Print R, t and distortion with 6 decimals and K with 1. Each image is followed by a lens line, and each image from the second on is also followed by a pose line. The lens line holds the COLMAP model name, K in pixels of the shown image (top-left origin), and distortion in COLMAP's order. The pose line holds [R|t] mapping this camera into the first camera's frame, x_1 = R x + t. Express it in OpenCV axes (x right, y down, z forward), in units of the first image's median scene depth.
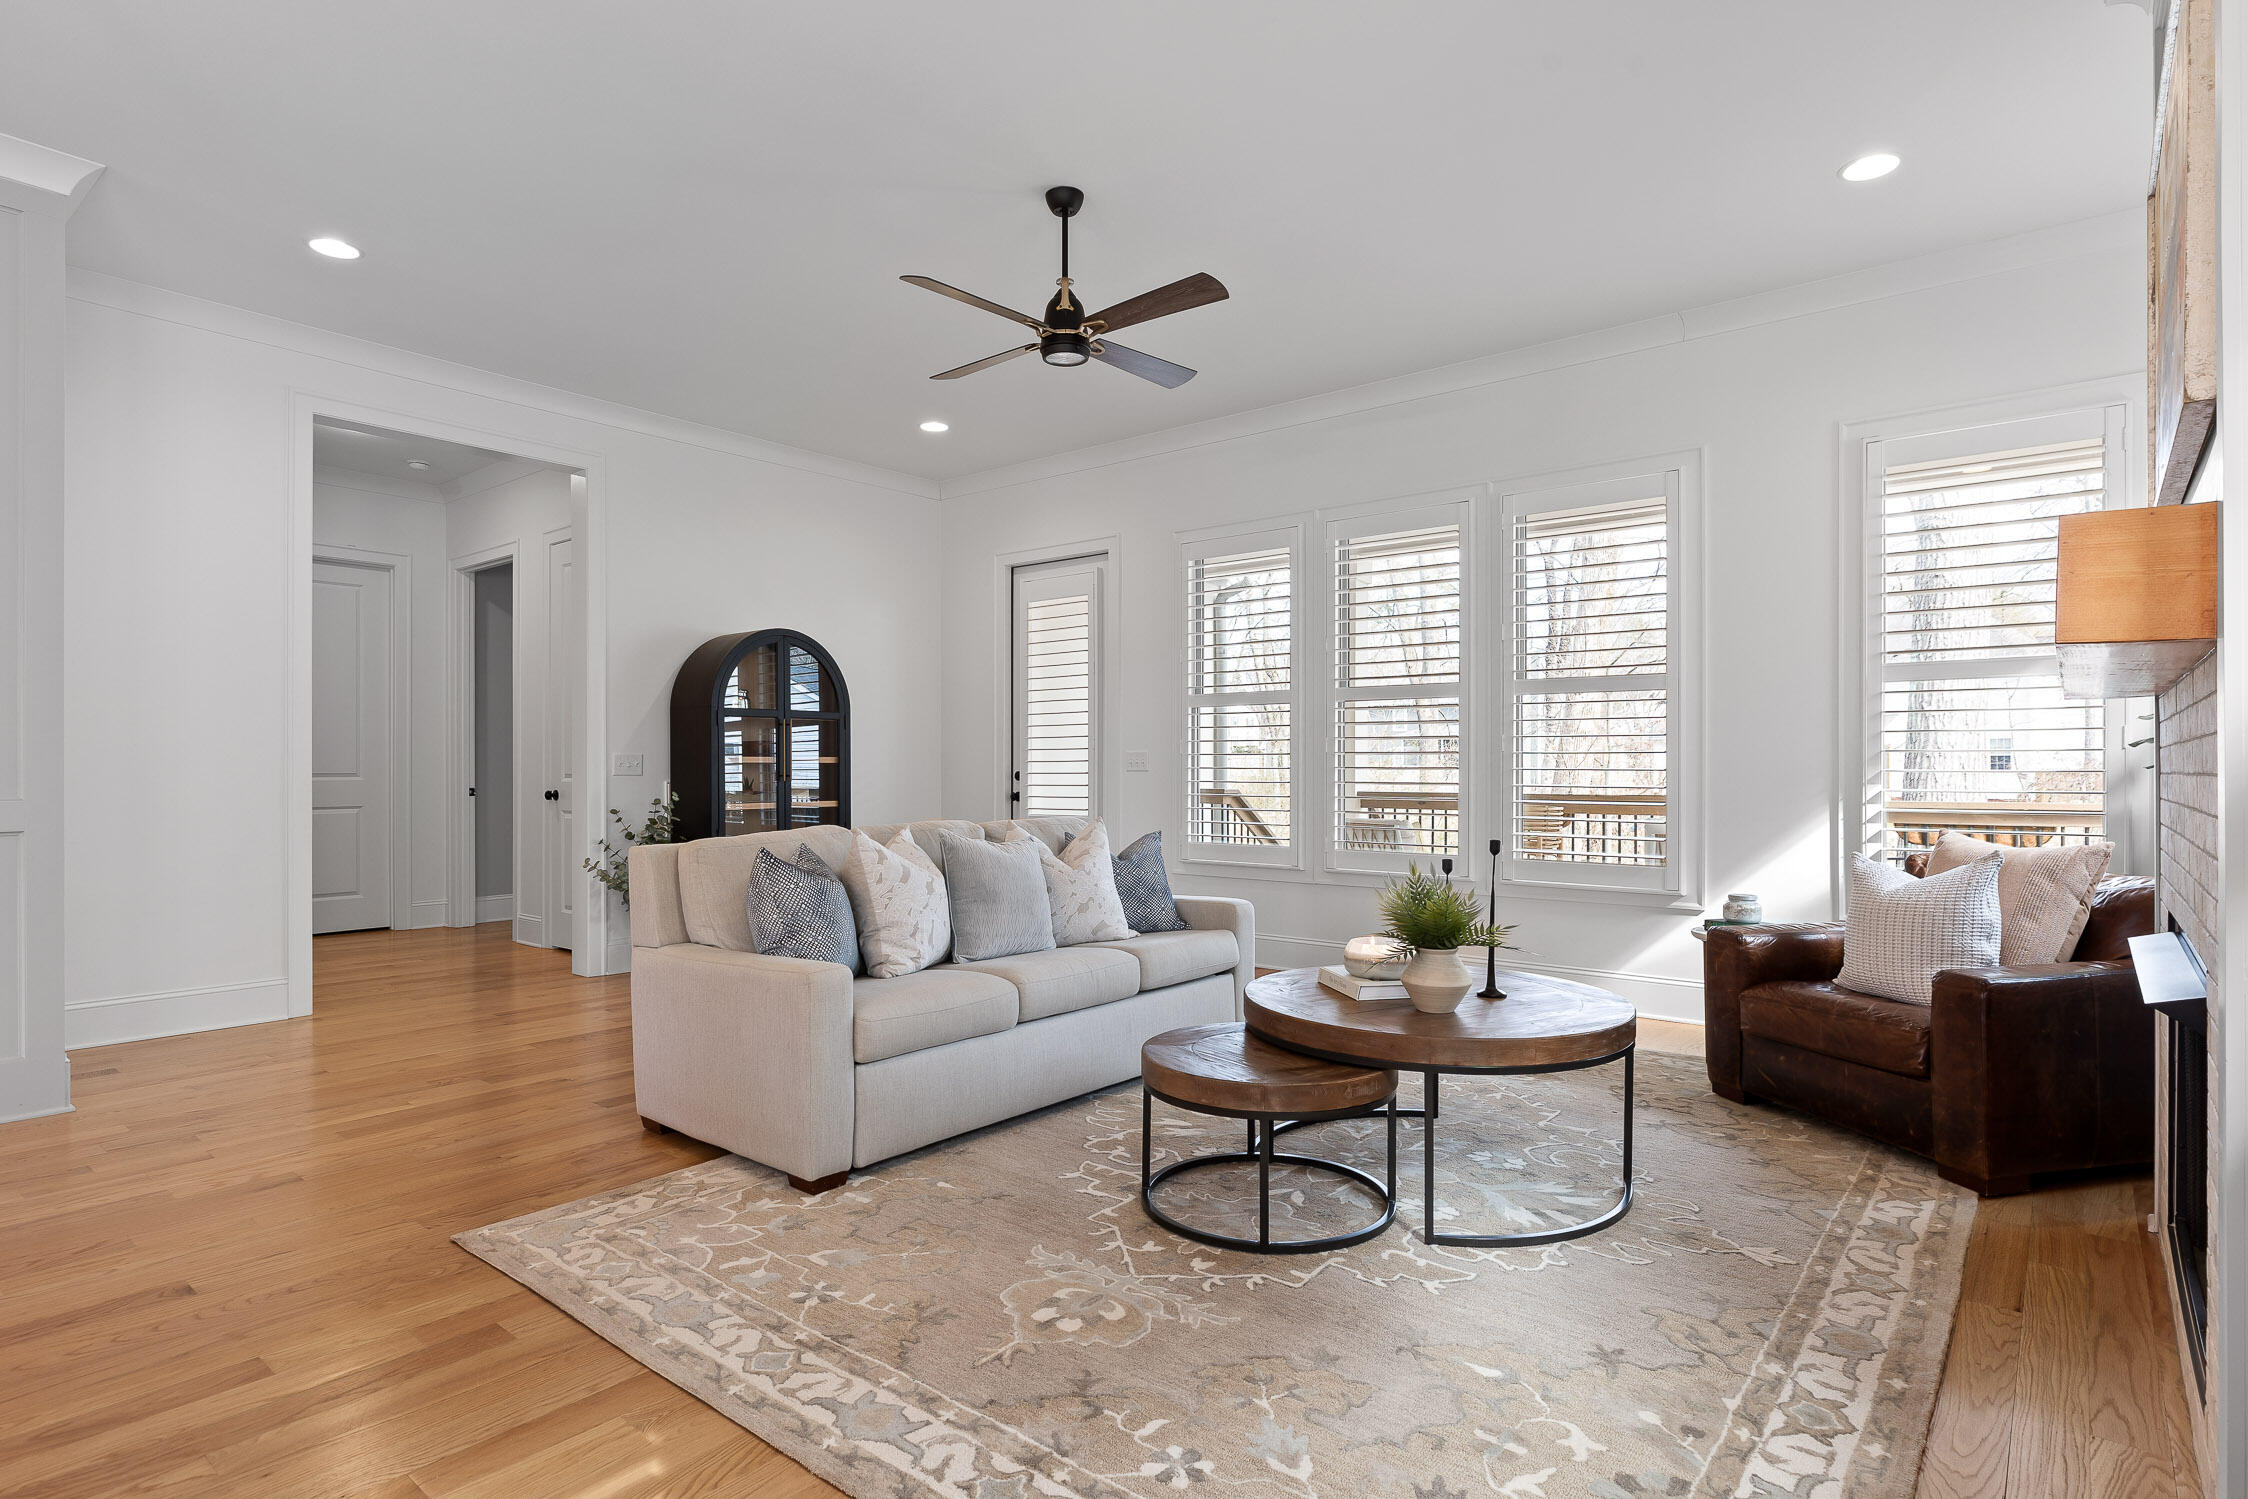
lens RADIAL K [[1159.6, 0, 1127.6], [0, 1159.6, 763.3], [0, 0, 1]] dist [-0.005369, -0.000853]
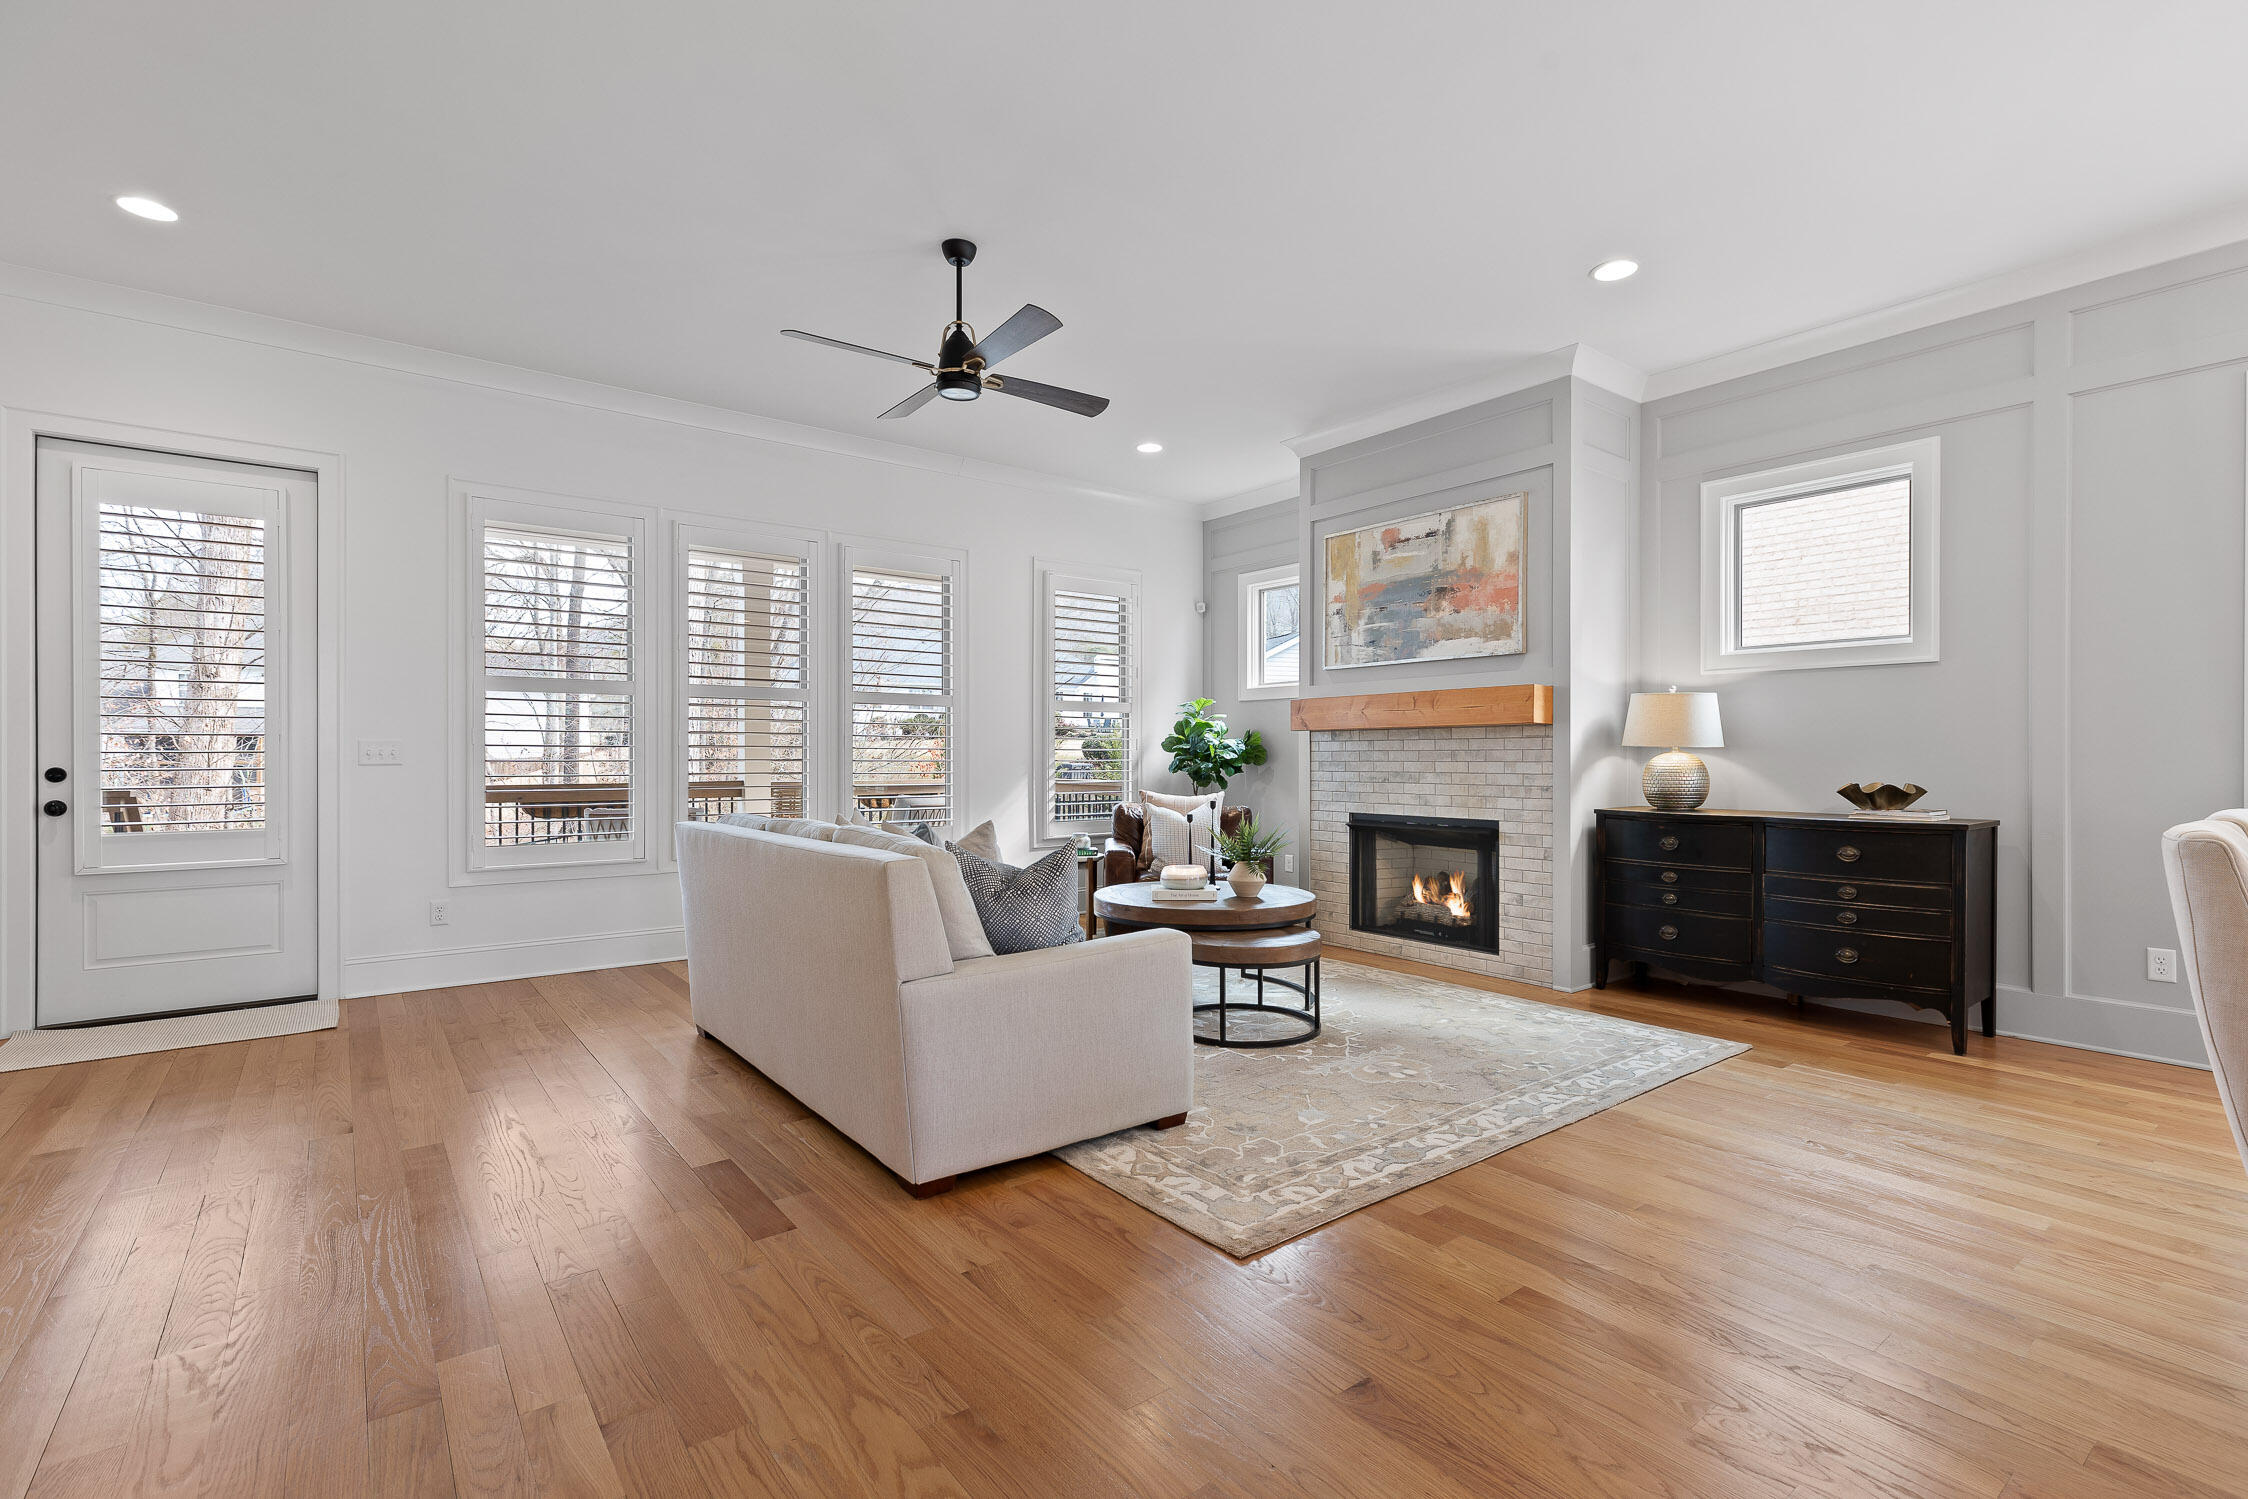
lens RADIAL K [[1027.8, 0, 1130.4], [0, 1027.8, 749.7], [0, 0, 1]] dist [0.001801, 0.000655]
pose [[0.221380, 0.010579, 0.975130, -1.487722], [-0.000086, 0.999941, -0.010828, 0.010005], [-0.975188, 0.002313, 0.221367, 0.946302]]
